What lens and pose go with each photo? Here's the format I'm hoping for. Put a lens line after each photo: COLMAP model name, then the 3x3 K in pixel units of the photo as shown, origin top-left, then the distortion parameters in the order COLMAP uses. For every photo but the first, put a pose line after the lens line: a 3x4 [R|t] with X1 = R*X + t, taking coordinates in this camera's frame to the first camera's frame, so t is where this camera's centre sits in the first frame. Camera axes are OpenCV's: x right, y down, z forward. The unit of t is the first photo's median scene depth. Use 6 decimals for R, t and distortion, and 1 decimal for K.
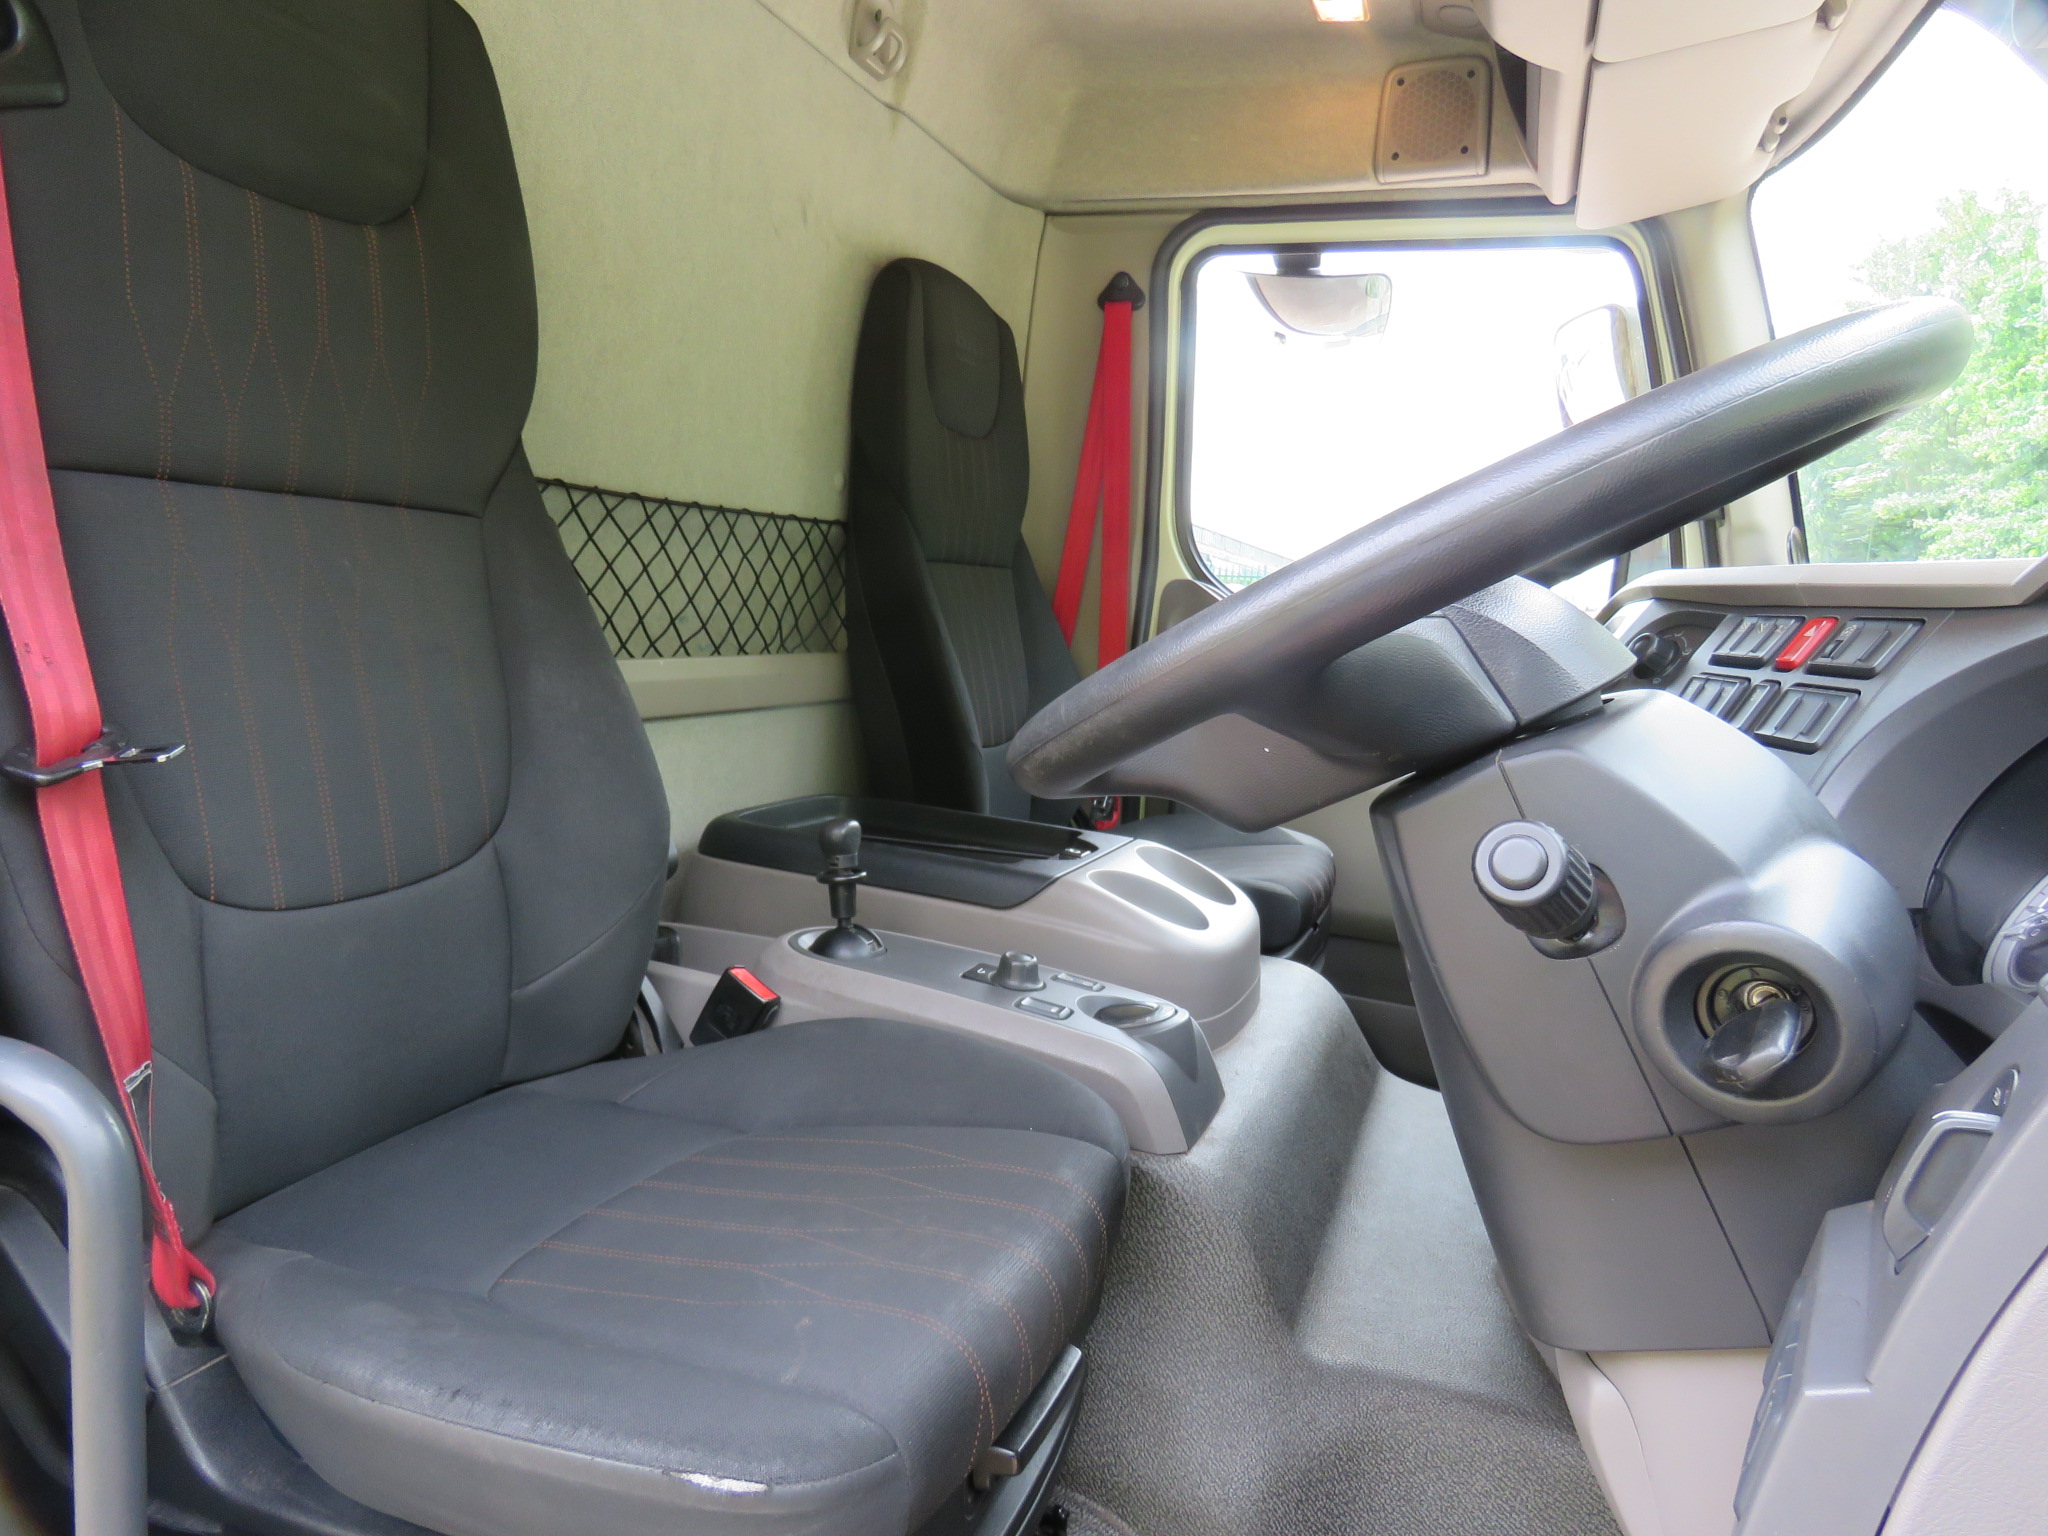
lens RADIAL K [[1296.0, 0, 1024.0], [0, 1296.0, 768.0], [0, 0, 1]] dist [-0.007002, -0.004189]
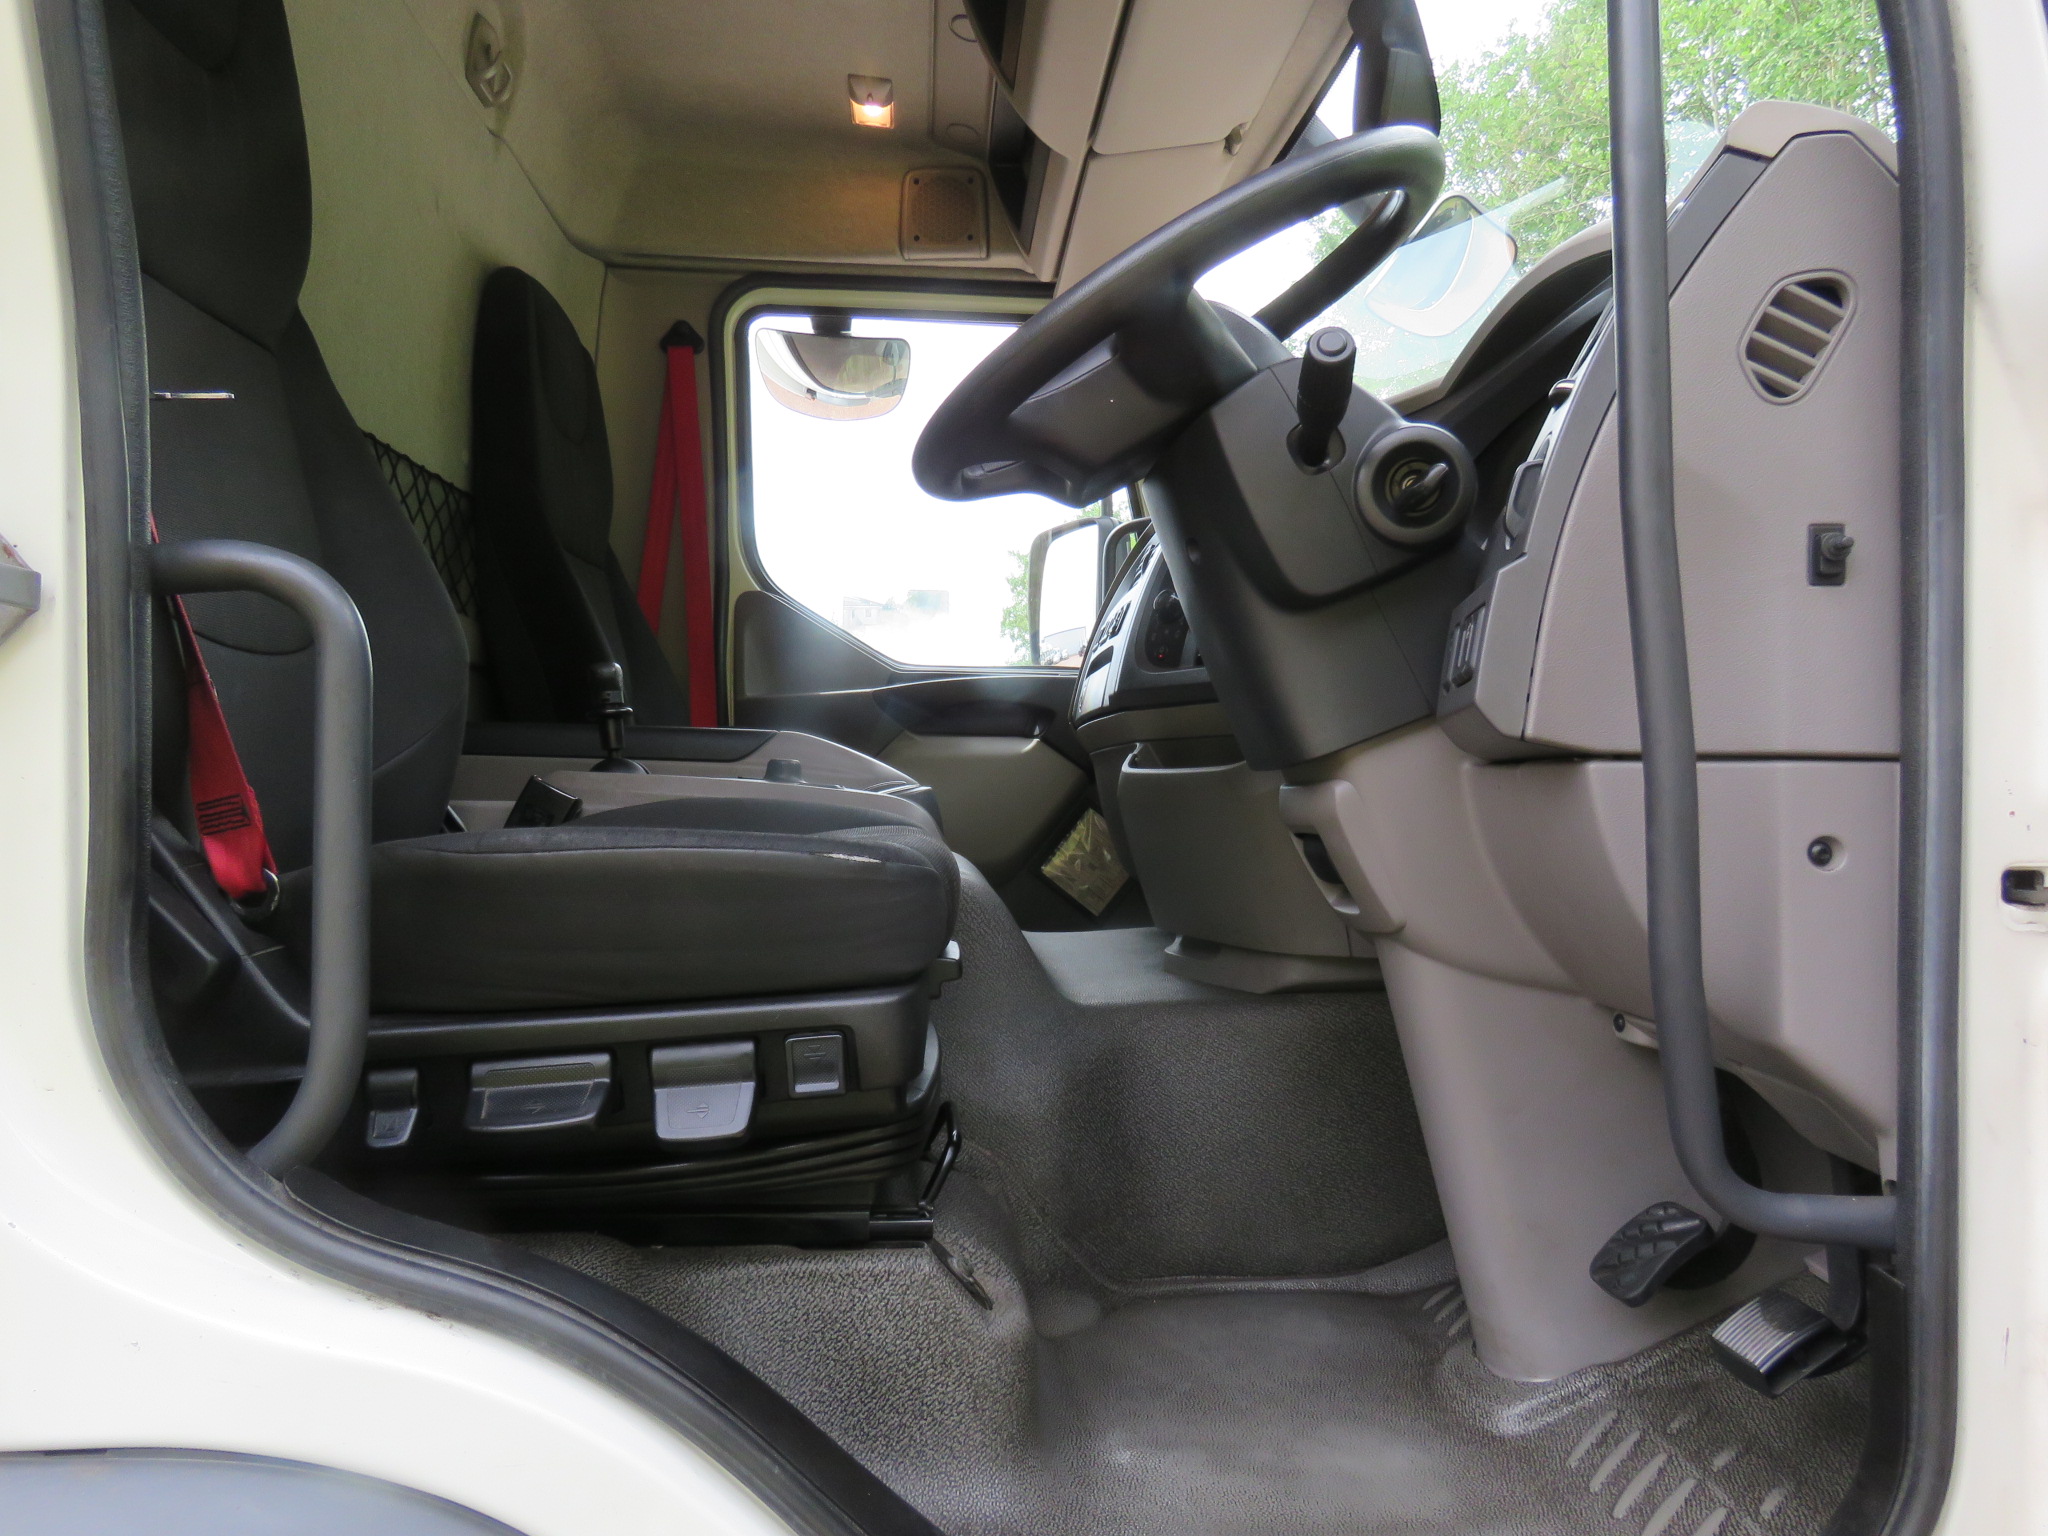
lens RADIAL K [[1296.0, 0, 1024.0], [0, 1296.0, 768.0], [0, 0, 1]] dist [-0.007002, -0.004189]
pose [[0.901317, -0.054051, 0.429774, -0.184172], [0.109143, 0.988510, -0.104572, 0.174473], [-0.419184, 0.141159, 0.896861, -0.092218]]
